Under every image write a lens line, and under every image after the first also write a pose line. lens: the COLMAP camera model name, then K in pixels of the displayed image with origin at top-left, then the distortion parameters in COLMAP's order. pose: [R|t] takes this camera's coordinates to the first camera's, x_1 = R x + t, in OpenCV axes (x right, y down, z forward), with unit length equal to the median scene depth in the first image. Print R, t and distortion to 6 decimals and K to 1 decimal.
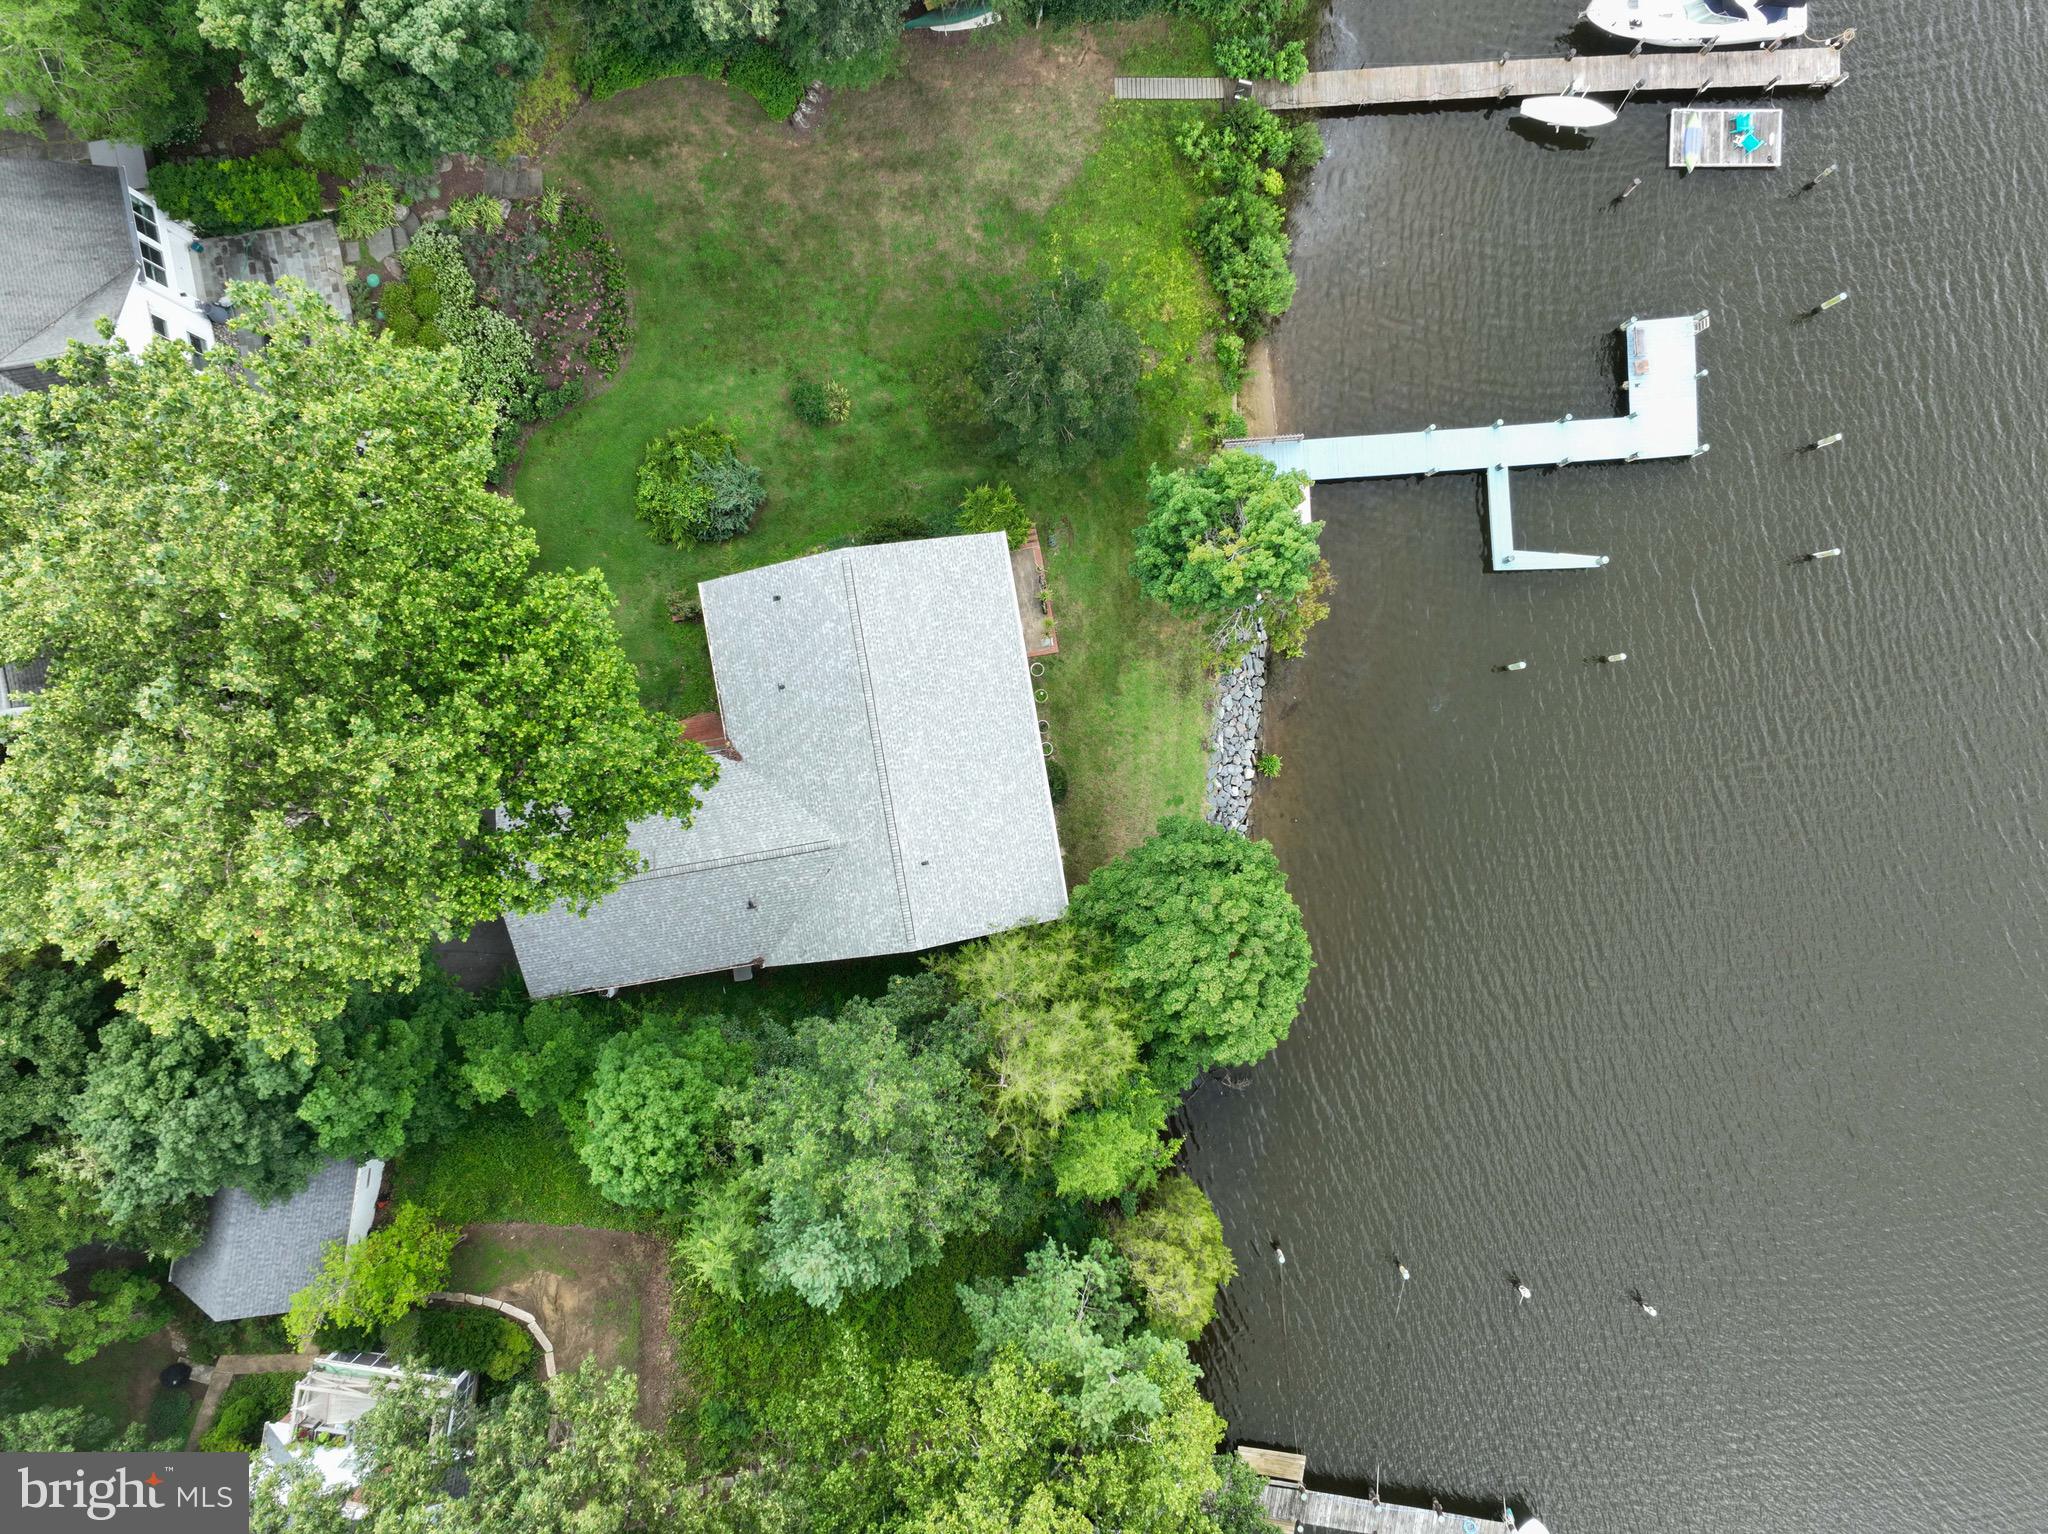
lens RADIAL K [[1435.8, 0, 1023.3], [0, 1435.8, 756.8], [0, 0, 1]] dist [0.001637, 0.009908]
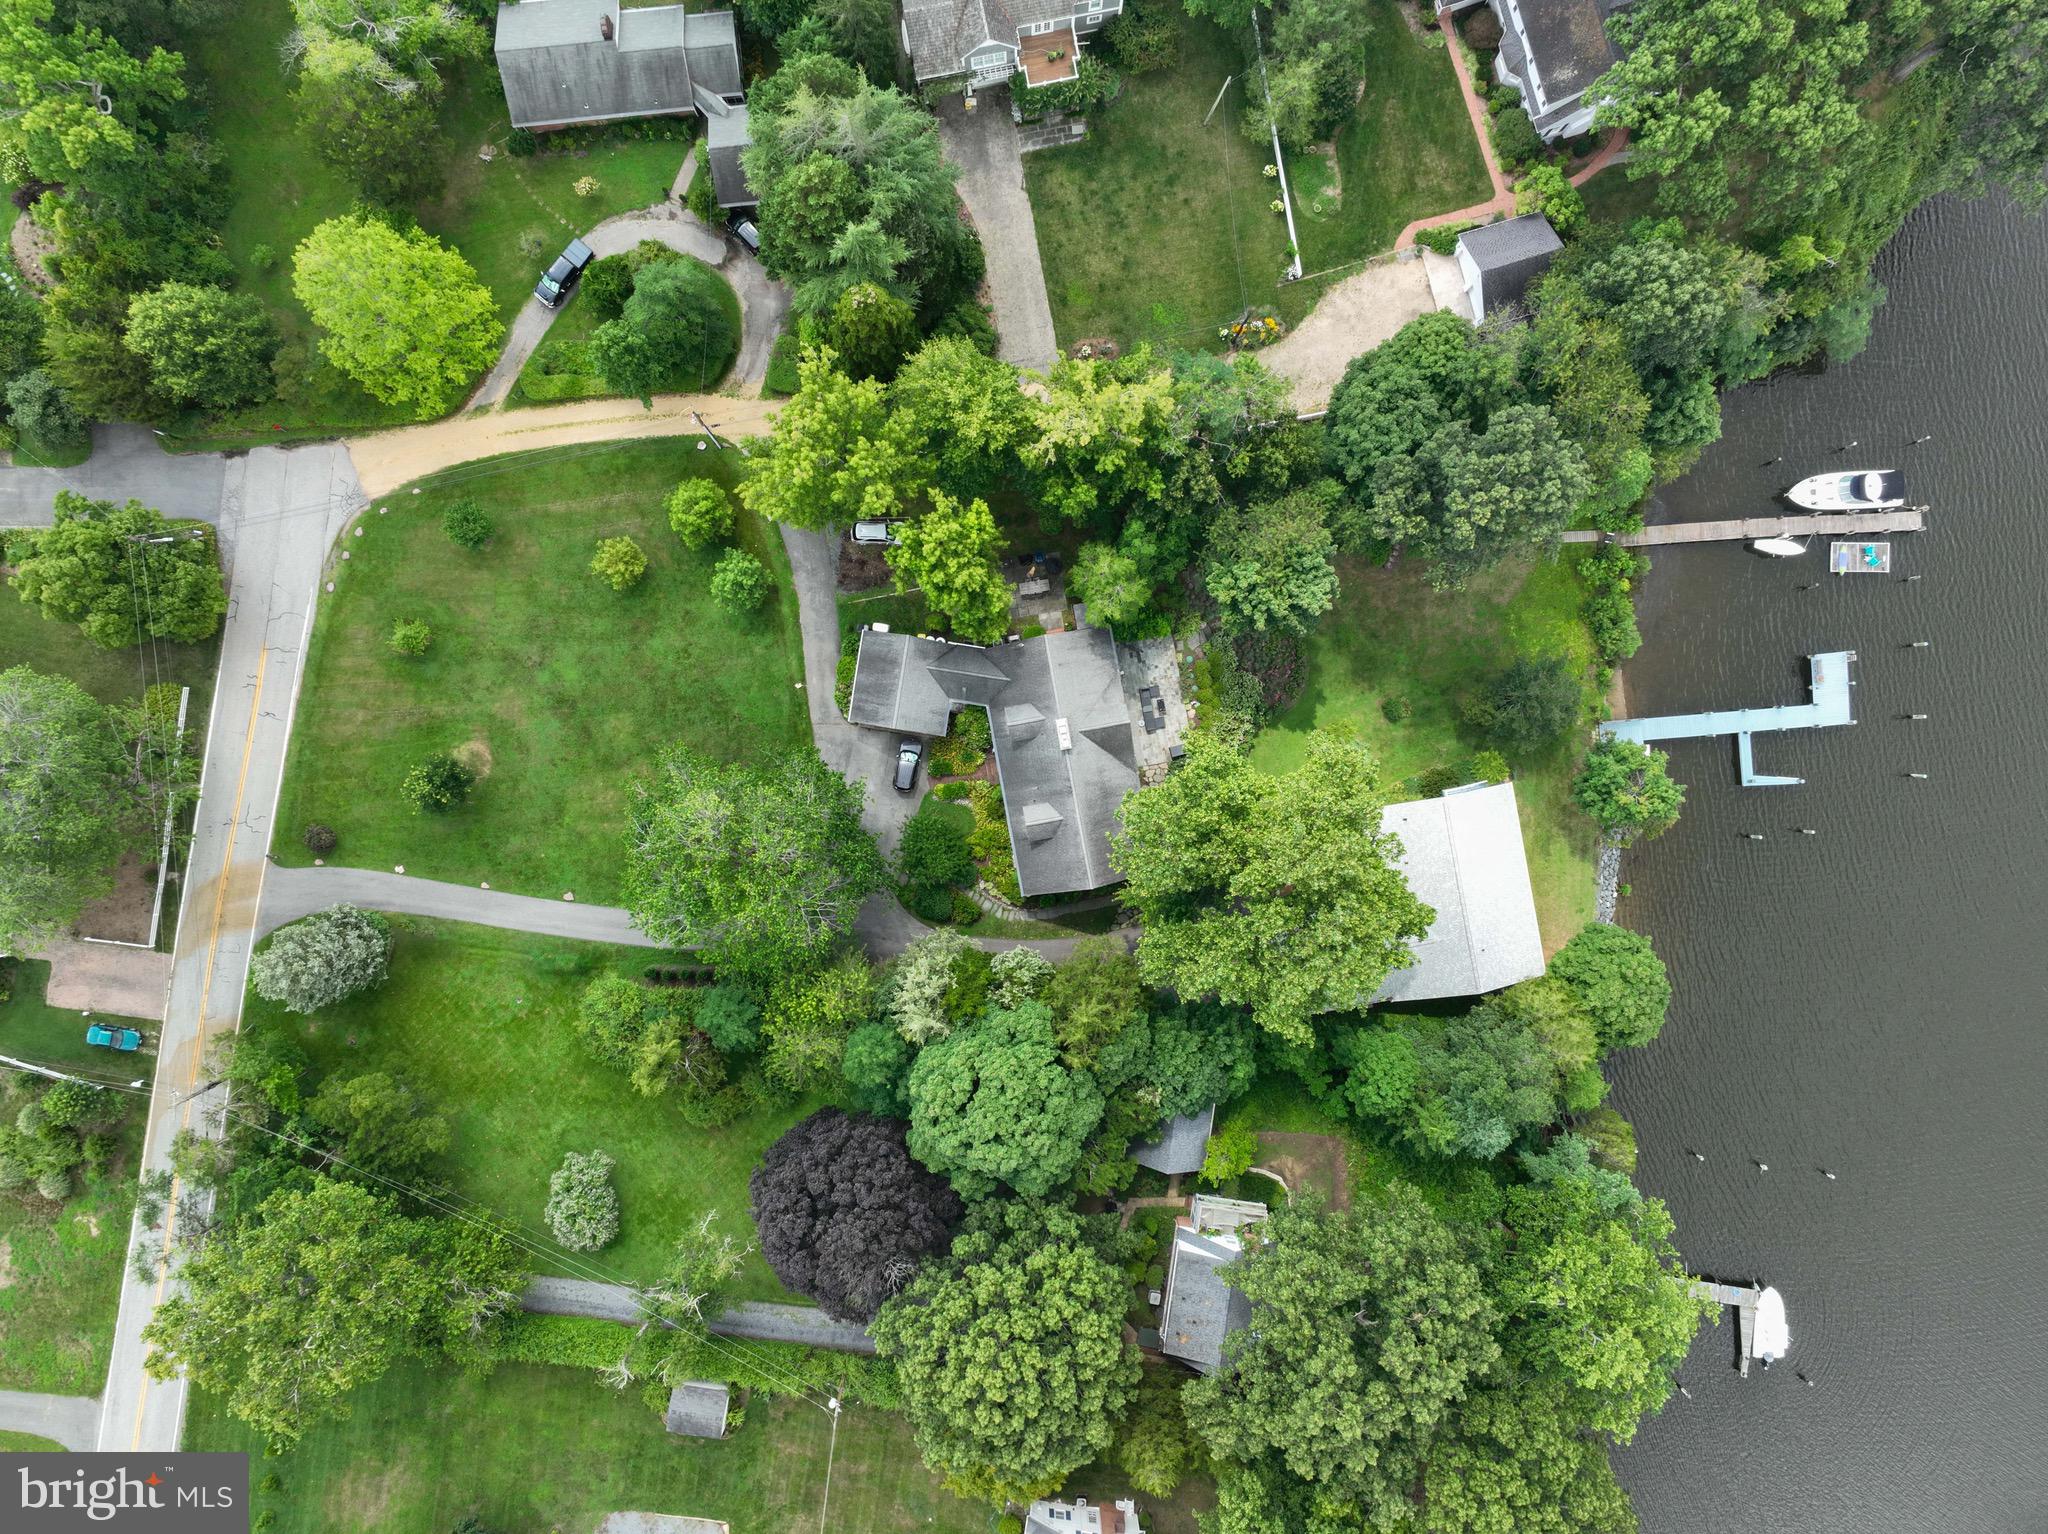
lens RADIAL K [[1435.8, 0, 1023.3], [0, 1435.8, 756.8], [0, 0, 1]] dist [0.001637, 0.009908]
pose [[0.999896, -0.014372, 0.001537, -0.635324], [0.014379, 0.999886, -0.004520, -0.176045], [-0.001472, 0.004542, 0.999989, -0.913742]]
